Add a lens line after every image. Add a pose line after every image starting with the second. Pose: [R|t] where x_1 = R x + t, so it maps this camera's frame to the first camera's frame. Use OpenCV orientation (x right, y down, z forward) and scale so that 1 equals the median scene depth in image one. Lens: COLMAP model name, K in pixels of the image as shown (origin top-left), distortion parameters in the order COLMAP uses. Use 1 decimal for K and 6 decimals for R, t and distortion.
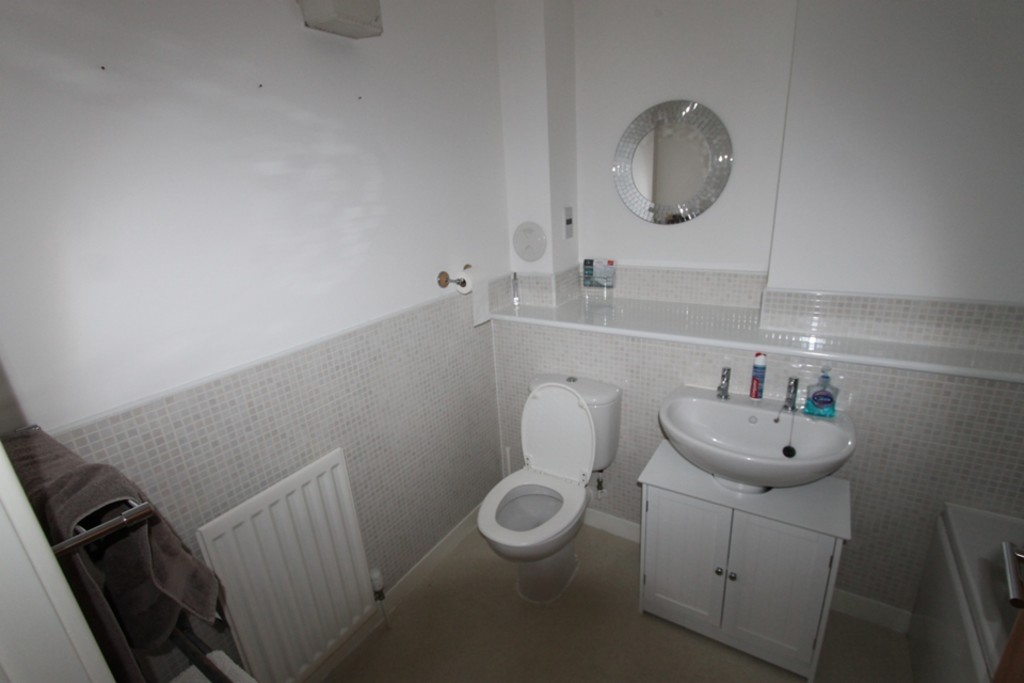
lens RADIAL K [[481.5, 0, 516.1], [0, 481.5, 346.7], [0, 0, 1]] dist [-0.001776, -0.000143]
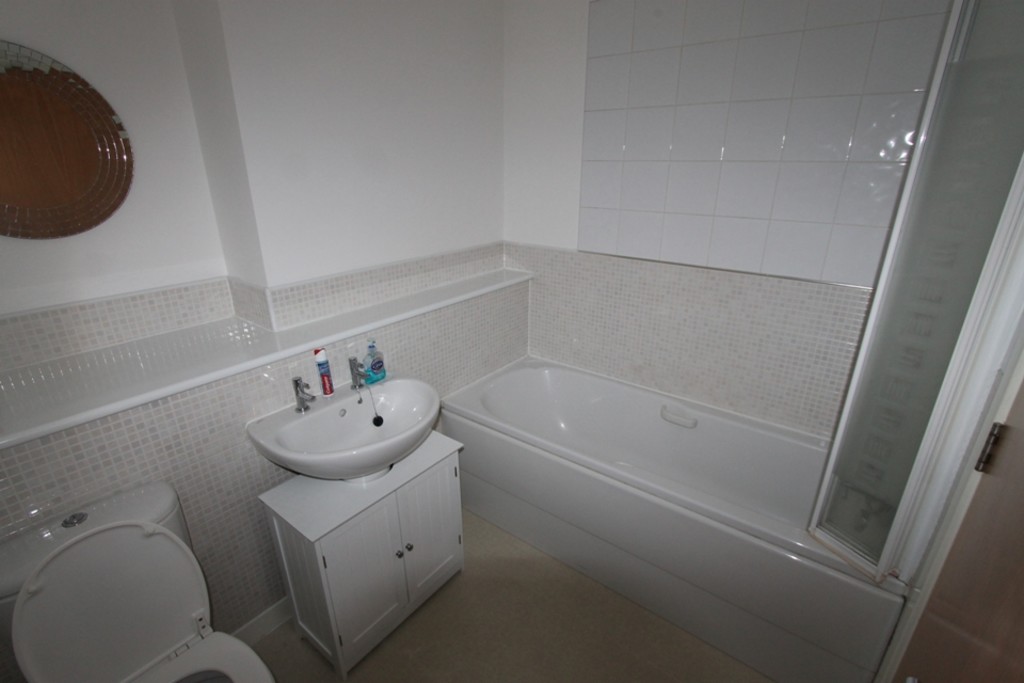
lens RADIAL K [[481.5, 0, 516.1], [0, 481.5, 346.7], [0, 0, 1]] dist [-0.001776, -0.000143]
pose [[0.099840, -0.312575, 0.944631, -0.361020], [0.323368, 0.908033, 0.266288, -0.118127], [-0.940992, 0.278877, 0.191735, 0.425415]]
